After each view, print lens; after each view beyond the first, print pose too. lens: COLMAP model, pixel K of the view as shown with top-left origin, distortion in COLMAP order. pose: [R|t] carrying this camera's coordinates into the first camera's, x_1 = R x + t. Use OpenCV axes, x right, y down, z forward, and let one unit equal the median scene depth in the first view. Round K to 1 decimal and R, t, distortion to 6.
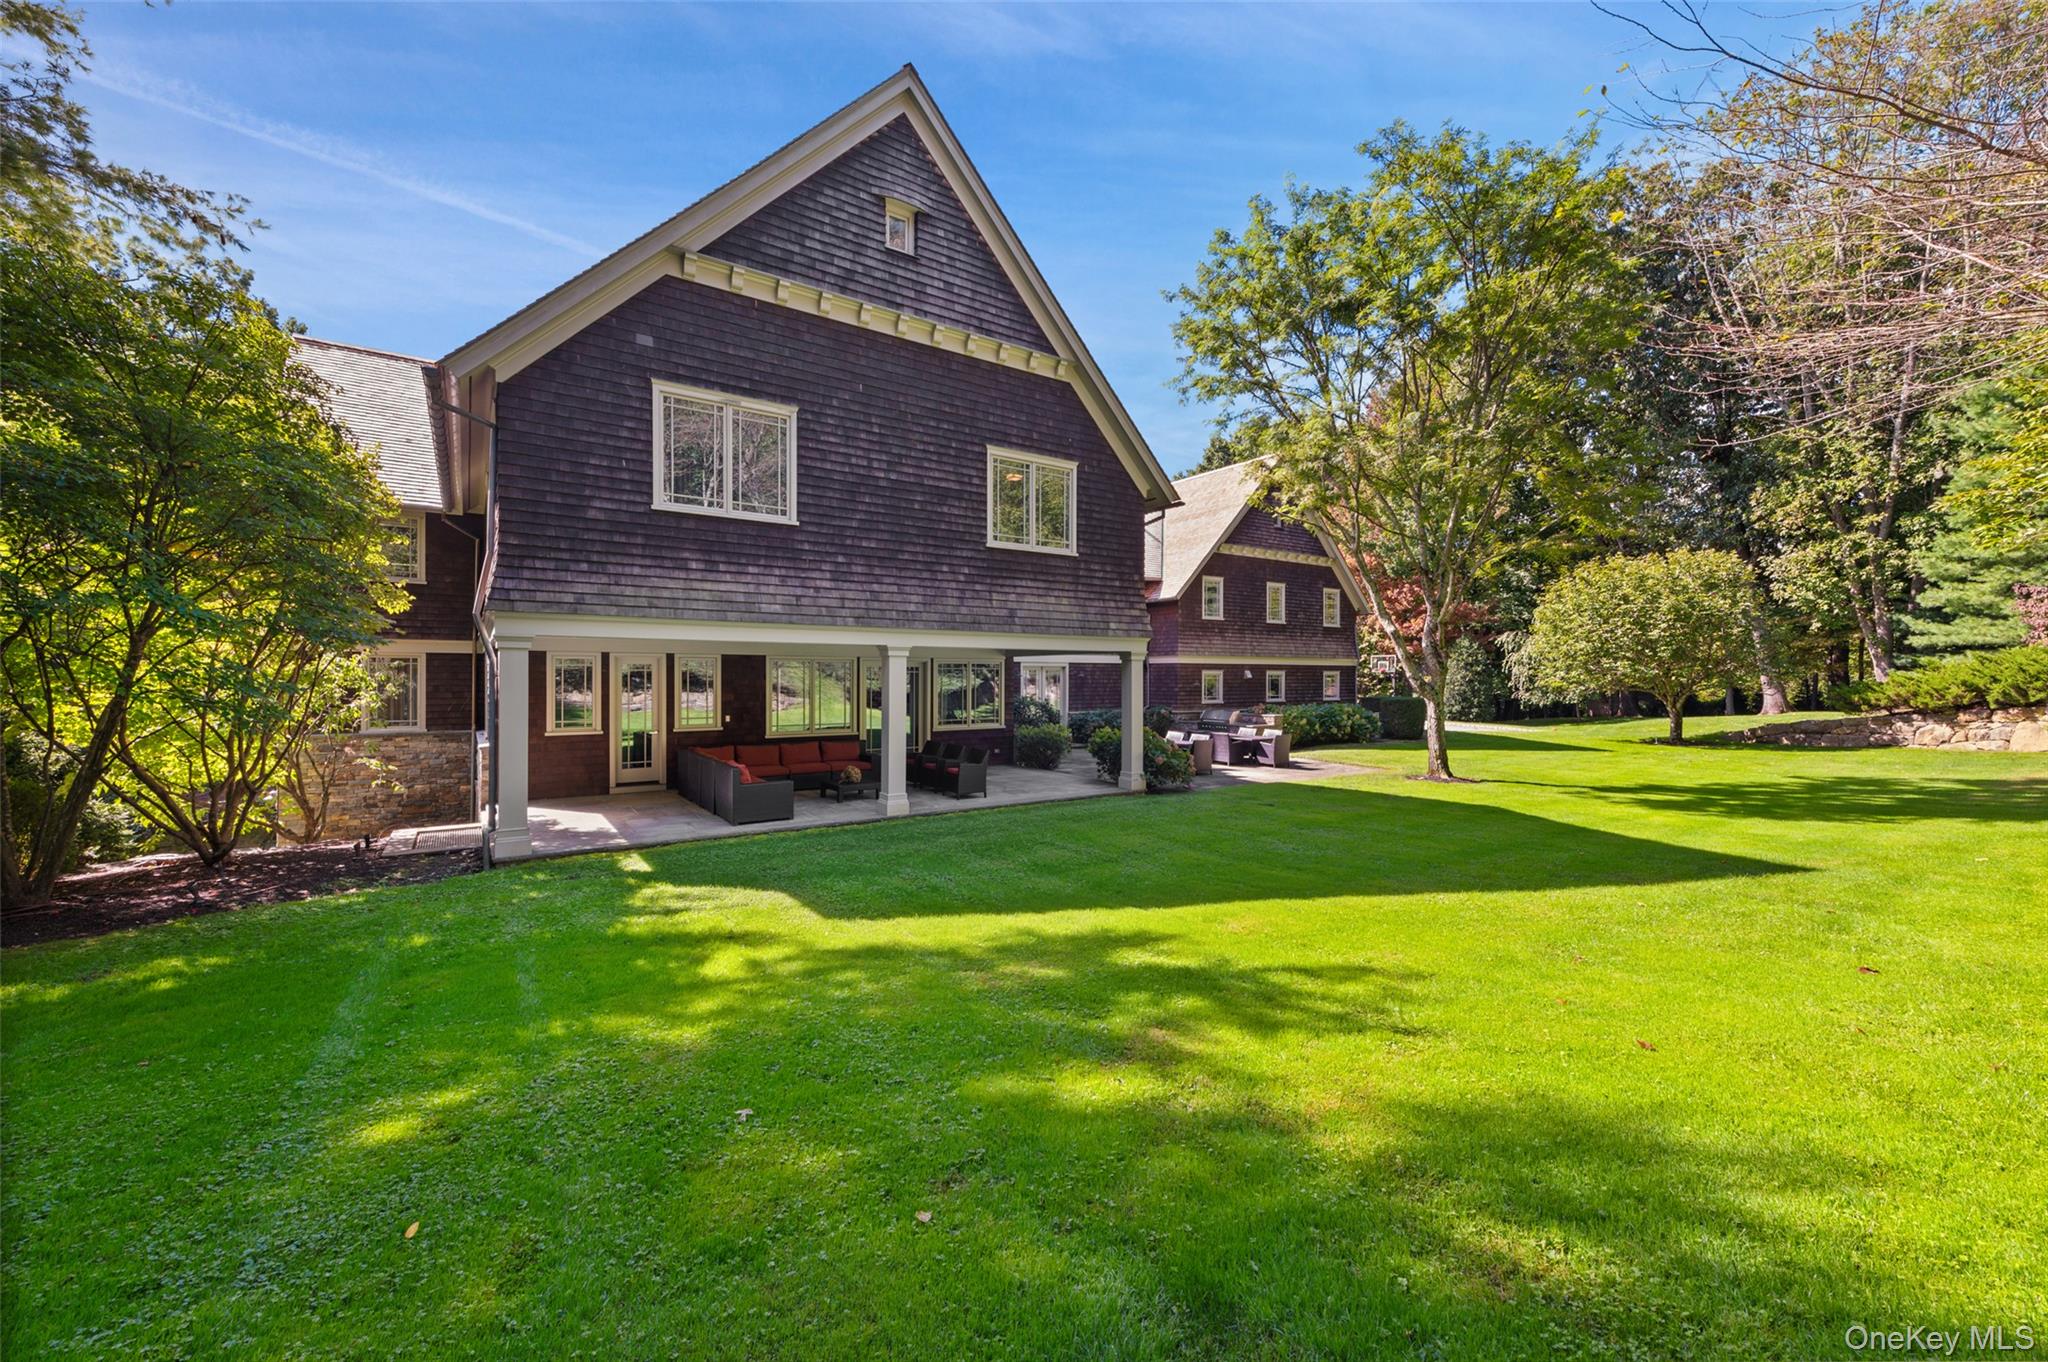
lens RADIAL K [[867.2, 0, 1024.0], [0, 867.2, 681.0], [0, 0, 1]] dist [0.001369, -0.001406]
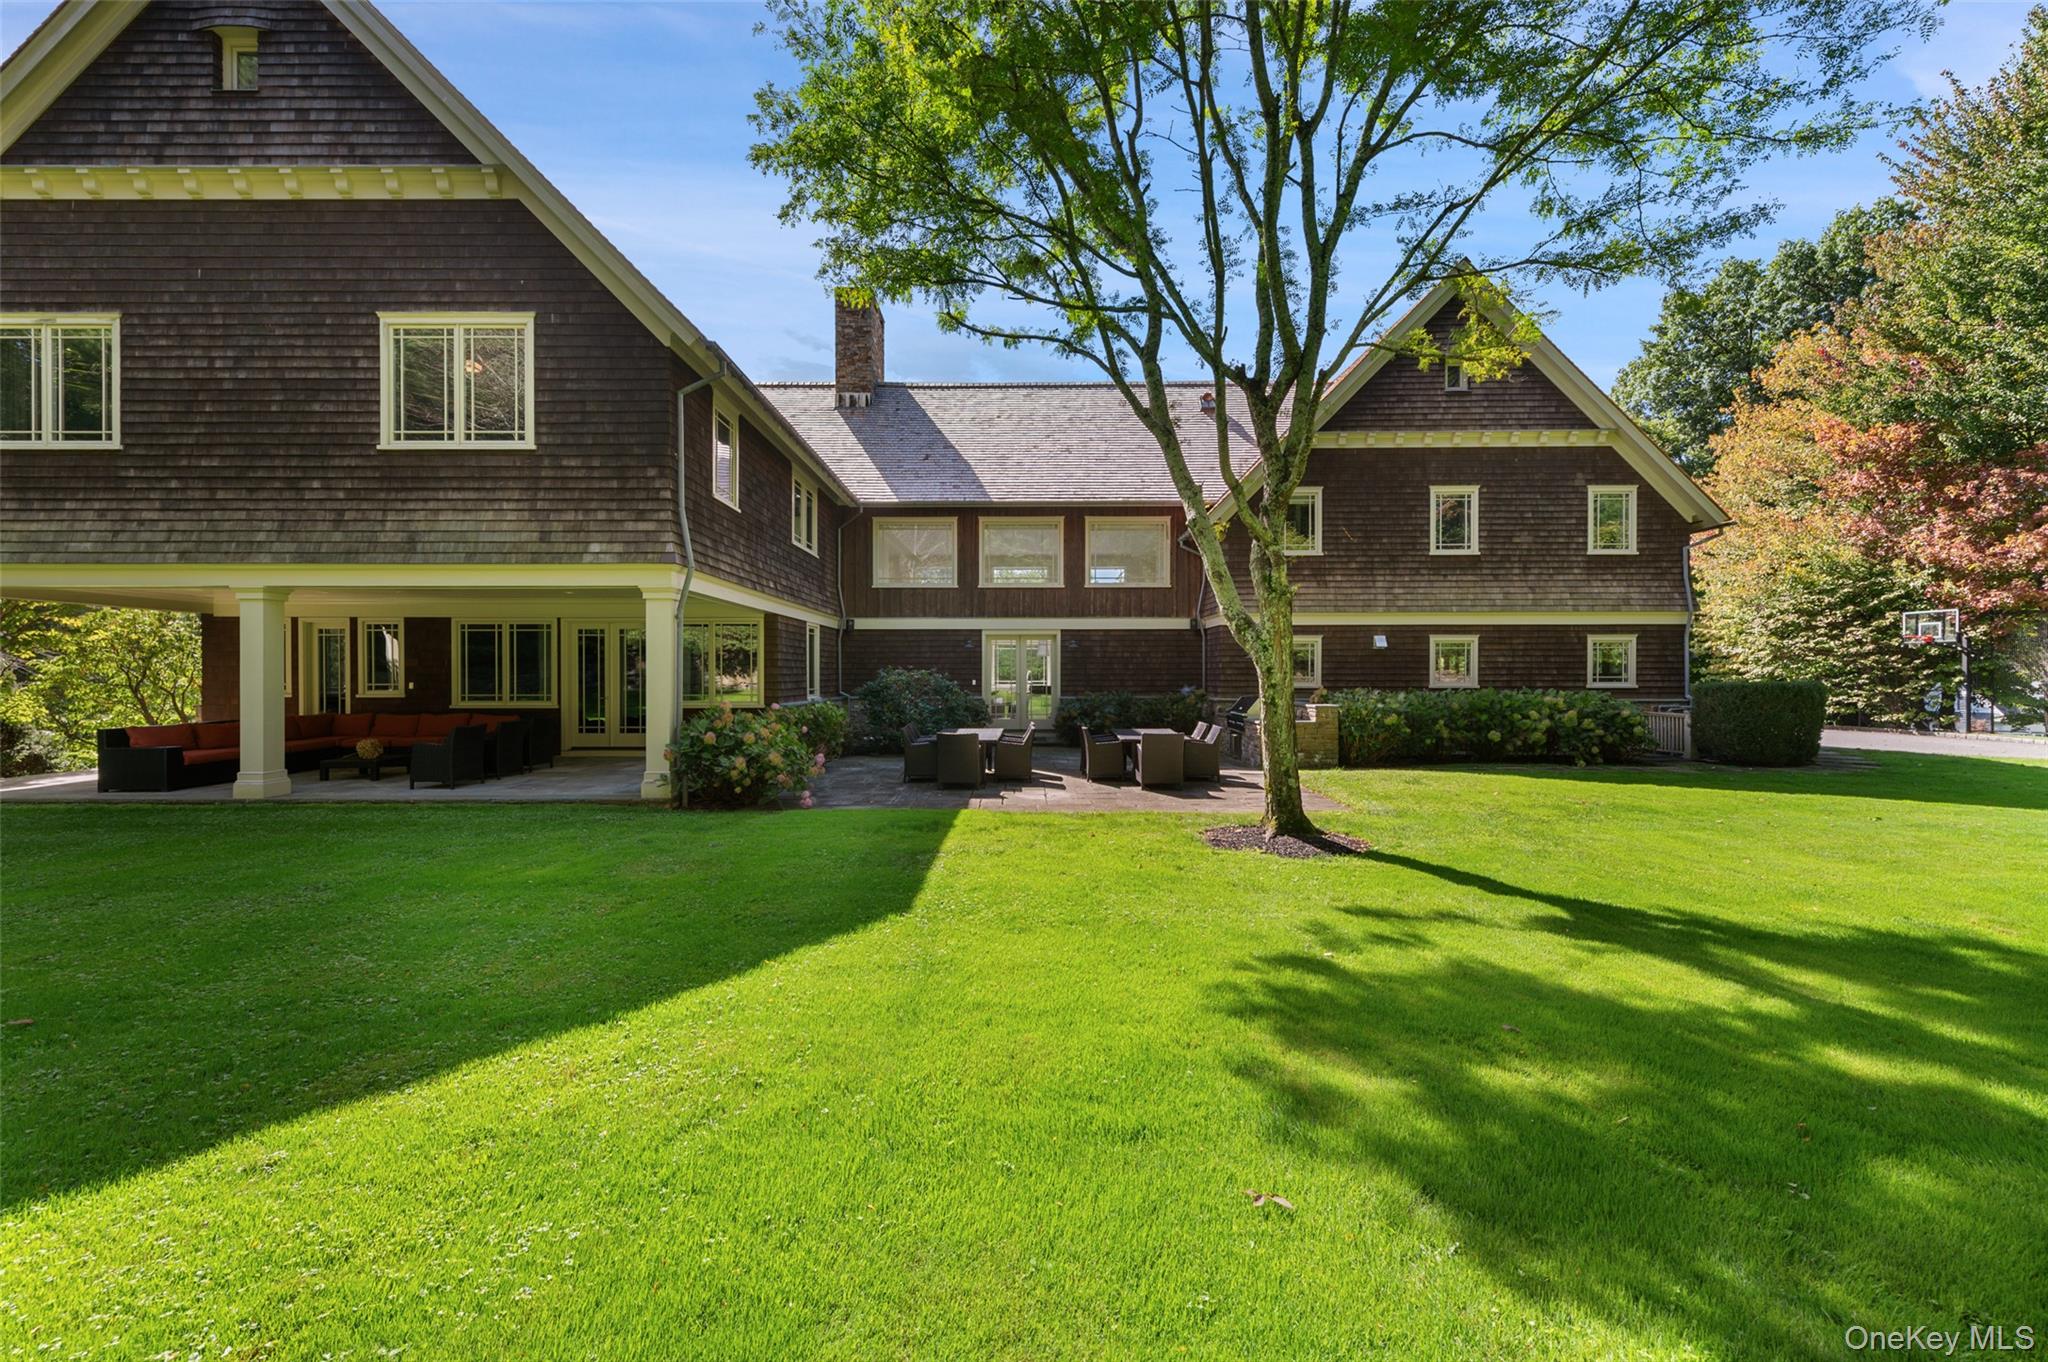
lens RADIAL K [[867.2, 0, 1024.0], [0, 867.2, 681.0], [0, 0, 1]] dist [0.001369, -0.001406]
pose [[0.800736, 0.001995, -0.599014, 0.898577], [-0.002842, 0.999996, -0.000468, 0.044541], [0.599010, 0.002077, 0.800739, 0.783726]]
